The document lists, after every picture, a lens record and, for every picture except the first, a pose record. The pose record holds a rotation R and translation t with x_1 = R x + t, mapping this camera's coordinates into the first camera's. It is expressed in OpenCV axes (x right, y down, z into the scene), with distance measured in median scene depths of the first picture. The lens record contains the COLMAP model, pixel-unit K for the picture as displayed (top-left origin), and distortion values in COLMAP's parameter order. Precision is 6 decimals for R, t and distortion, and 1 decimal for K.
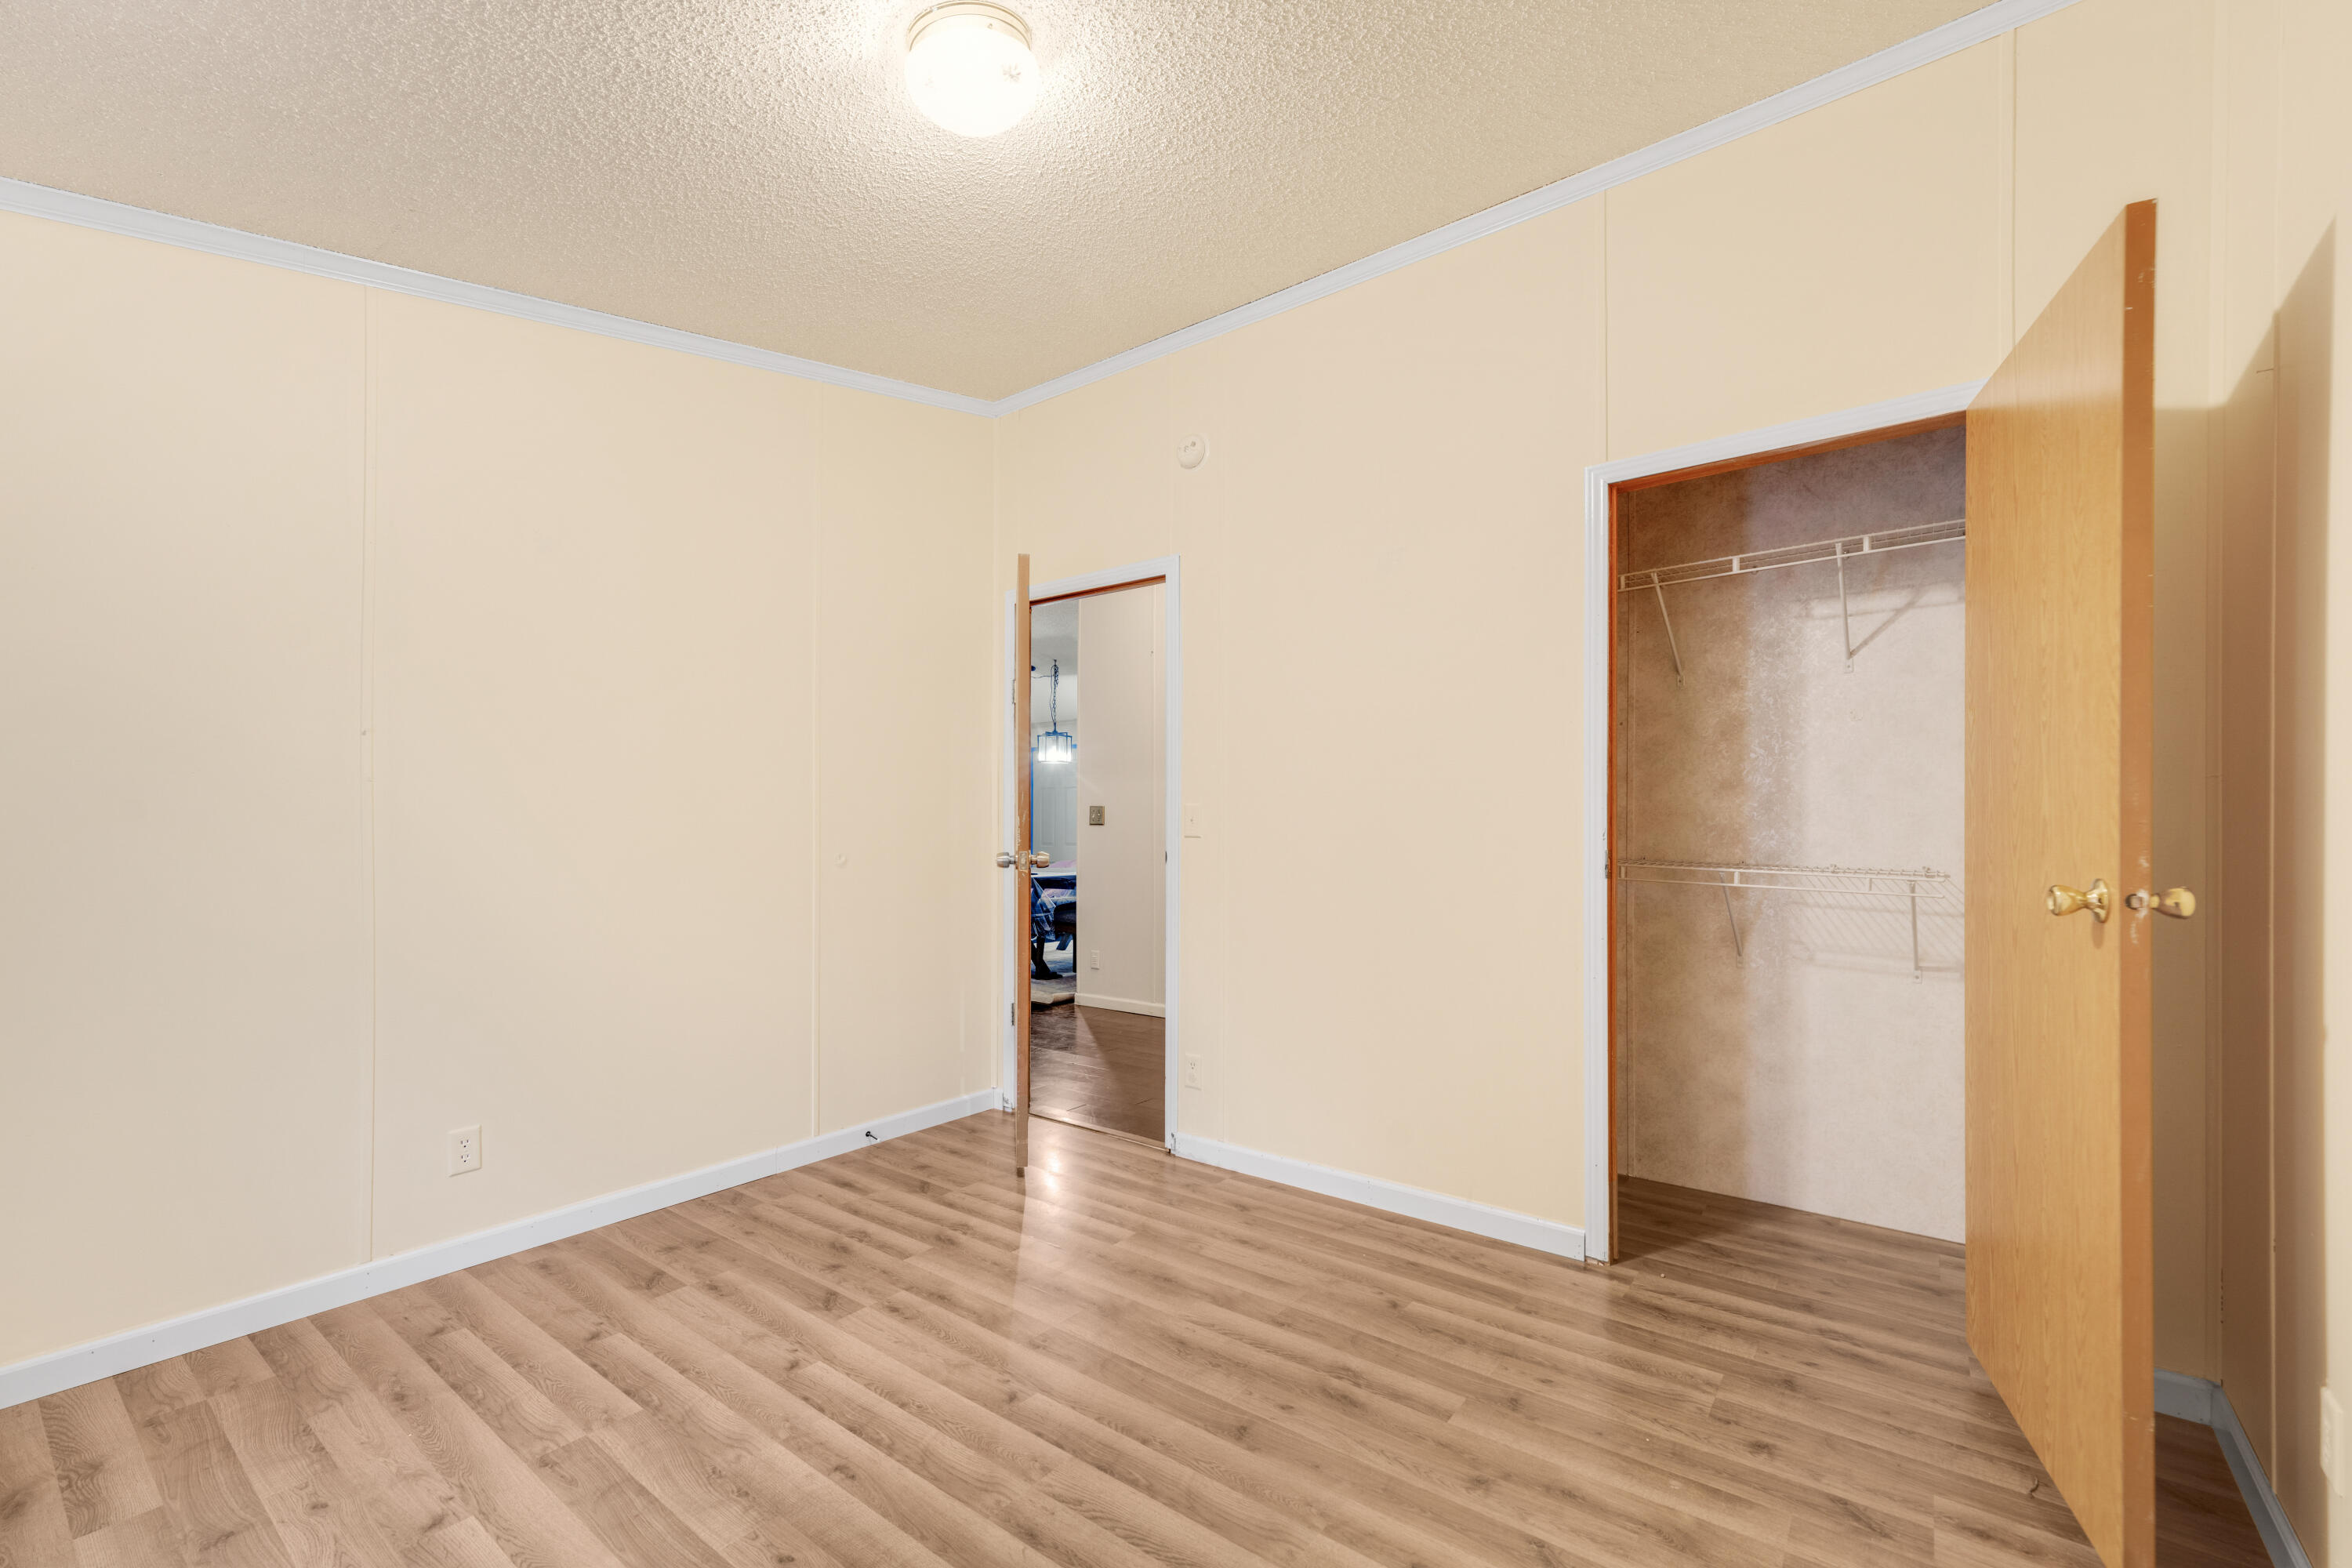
lens RADIAL K [[986.2, 0, 1171.5], [0, 986.2, 804.7], [0, 0, 1]] dist [-0.001805, 0.000269]
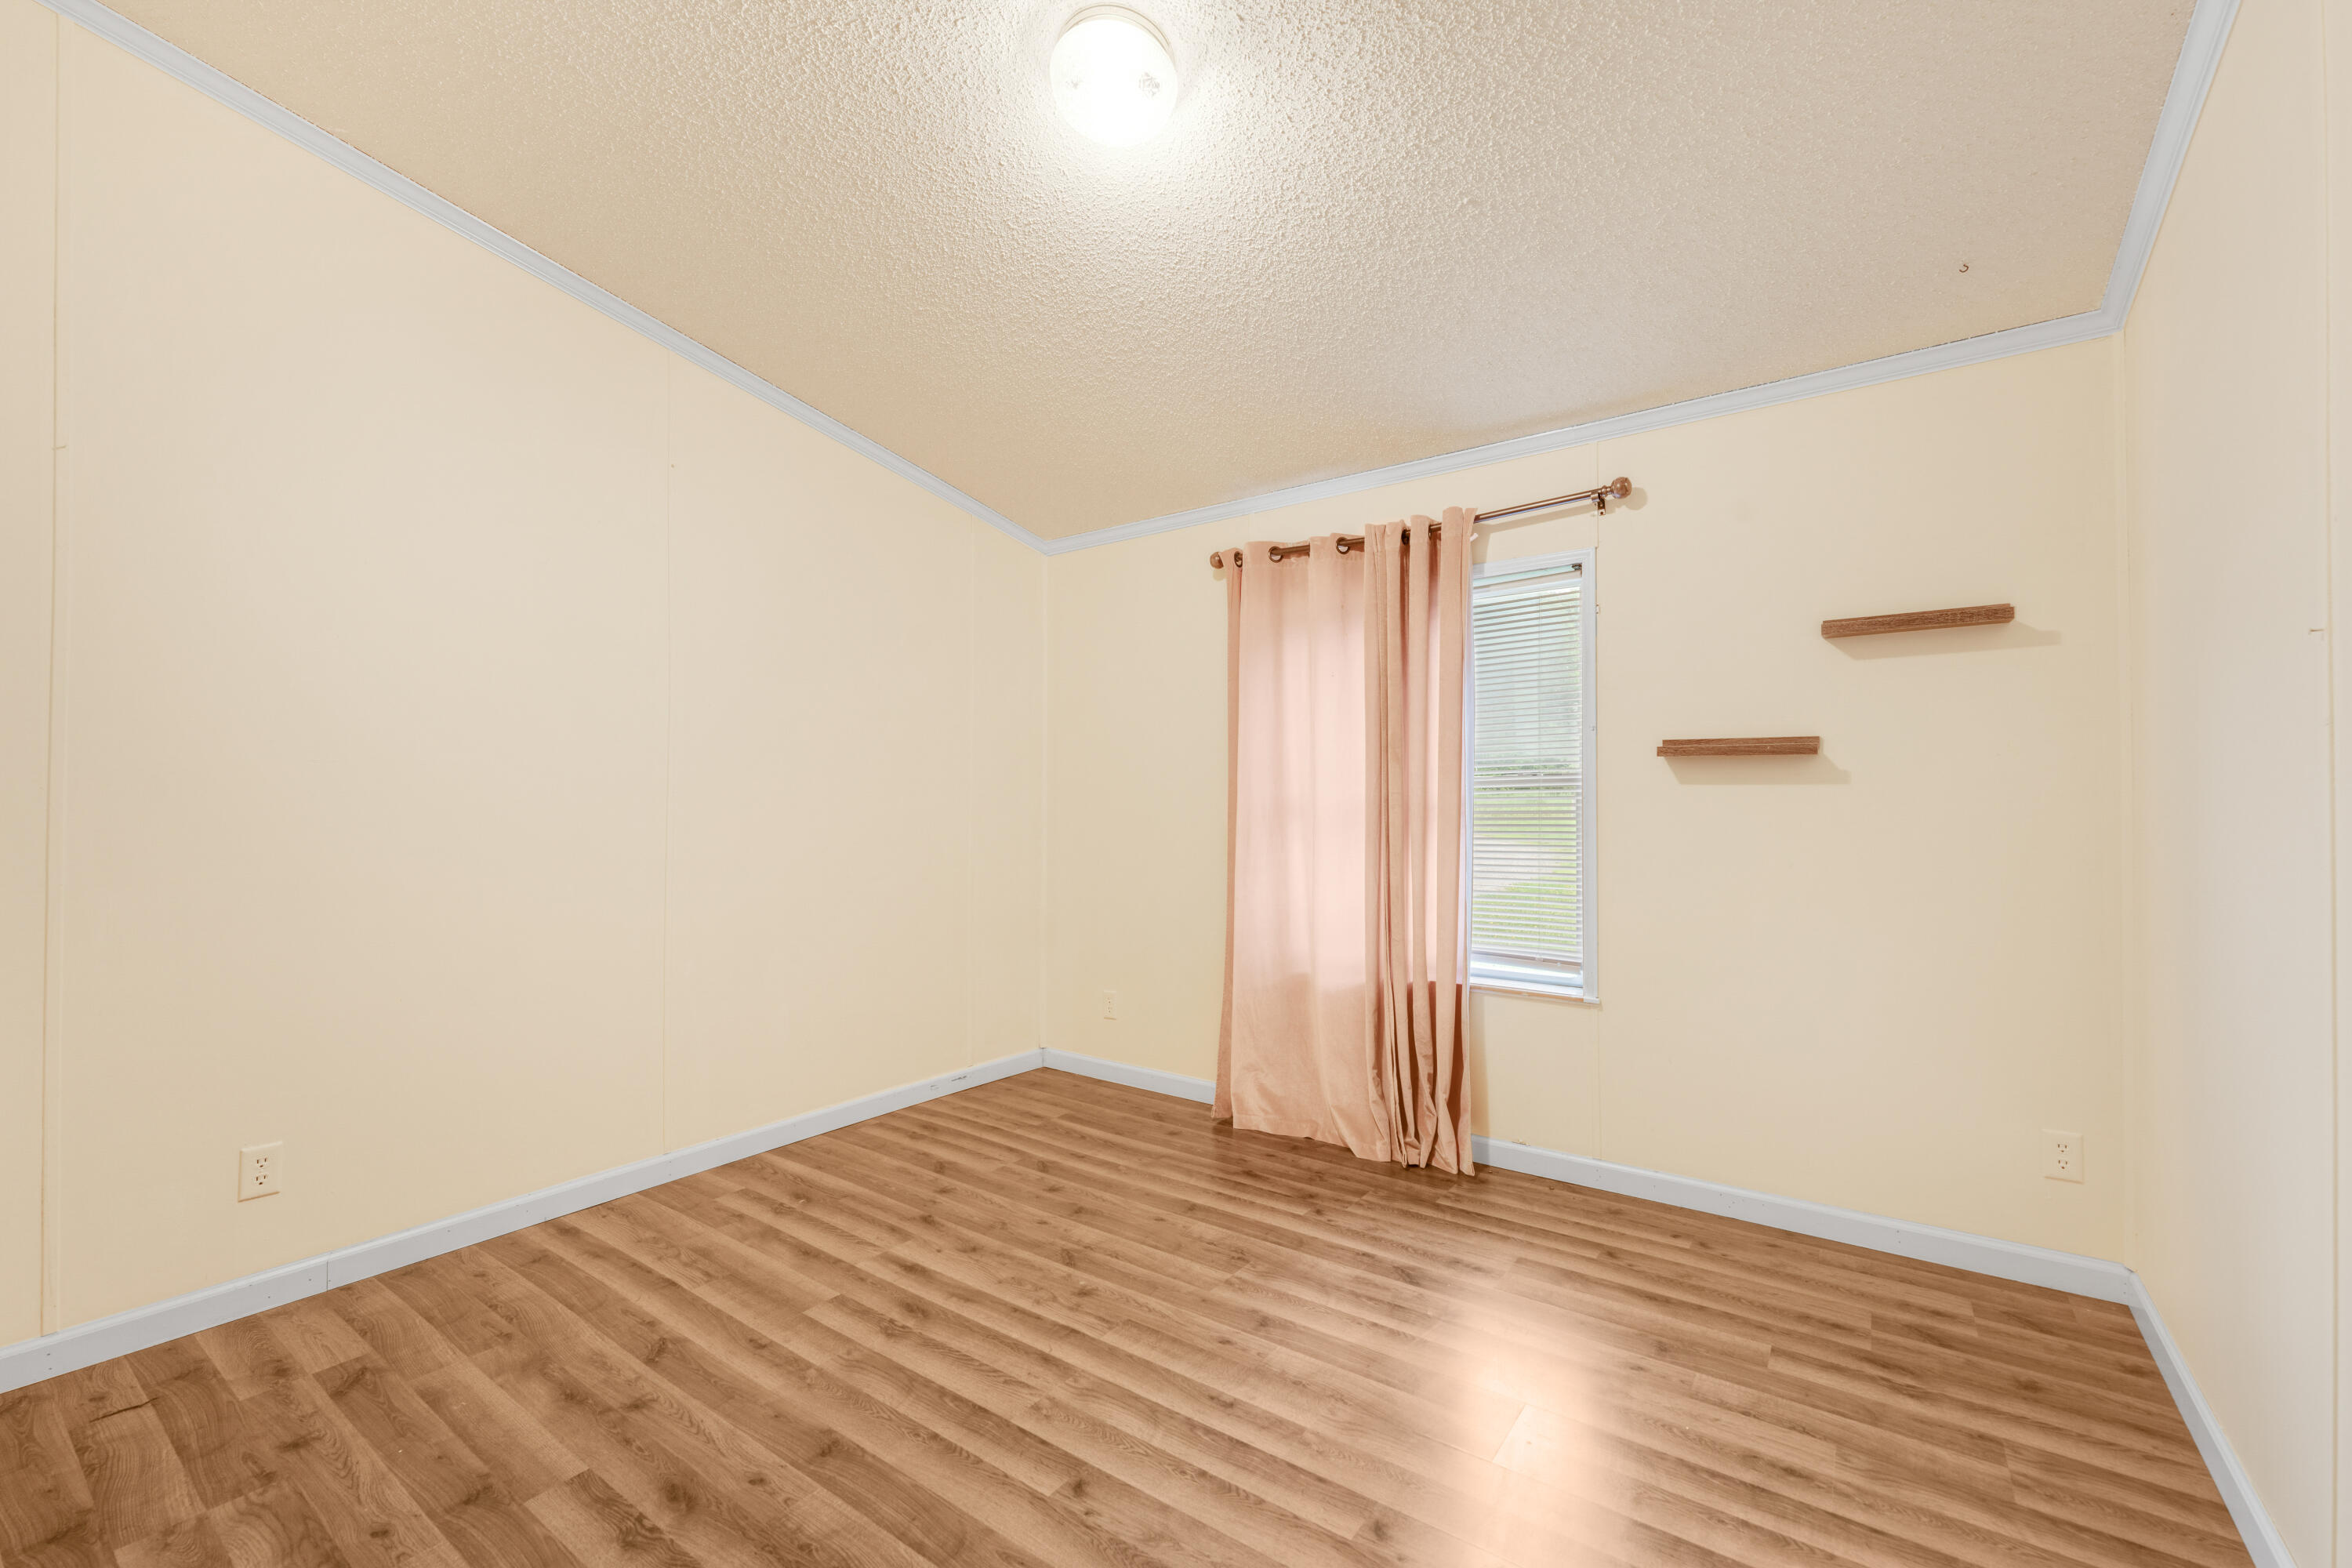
lens RADIAL K [[986.2, 0, 1176.8], [0, 986.2, 772.9], [0, 0, 1]] dist [-0.001805, 0.000269]
pose [[-0.999448, -0.003821, -0.033003, -0.229751], [-0.002187, 0.998776, -0.049411, 0.037737], [0.033151, -0.049312, -0.998233, 1.996782]]
